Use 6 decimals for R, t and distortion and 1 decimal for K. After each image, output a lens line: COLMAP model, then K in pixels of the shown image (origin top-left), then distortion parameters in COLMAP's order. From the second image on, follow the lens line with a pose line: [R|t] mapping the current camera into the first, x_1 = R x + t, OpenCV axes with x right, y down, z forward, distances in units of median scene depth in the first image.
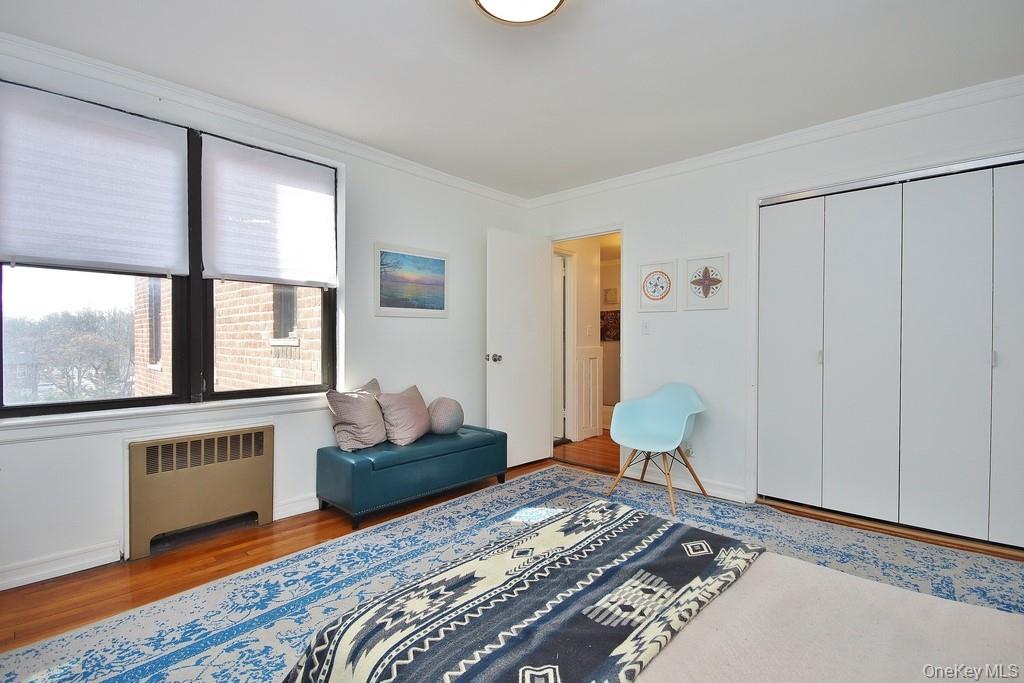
lens RADIAL K [[471.6, 0, 511.2], [0, 471.6, 344.3], [0, 0, 1]] dist [0.001160, -0.000507]
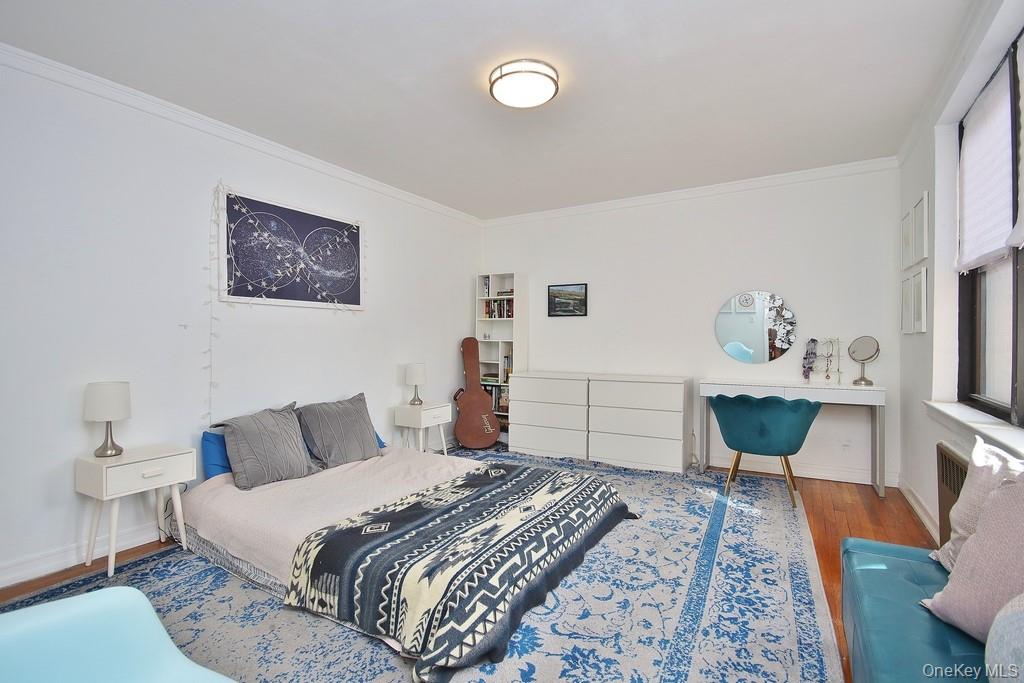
lens RADIAL K [[471.6, 0, 511.2], [0, 471.6, 344.3], [0, 0, 1]] dist [0.001160, -0.000507]
pose [[-0.977876, 0.006115, -0.209094, 0.280729], [0.001631, 0.999765, 0.021611, -0.018071], [0.209177, 0.020791, -0.977657, 1.903585]]
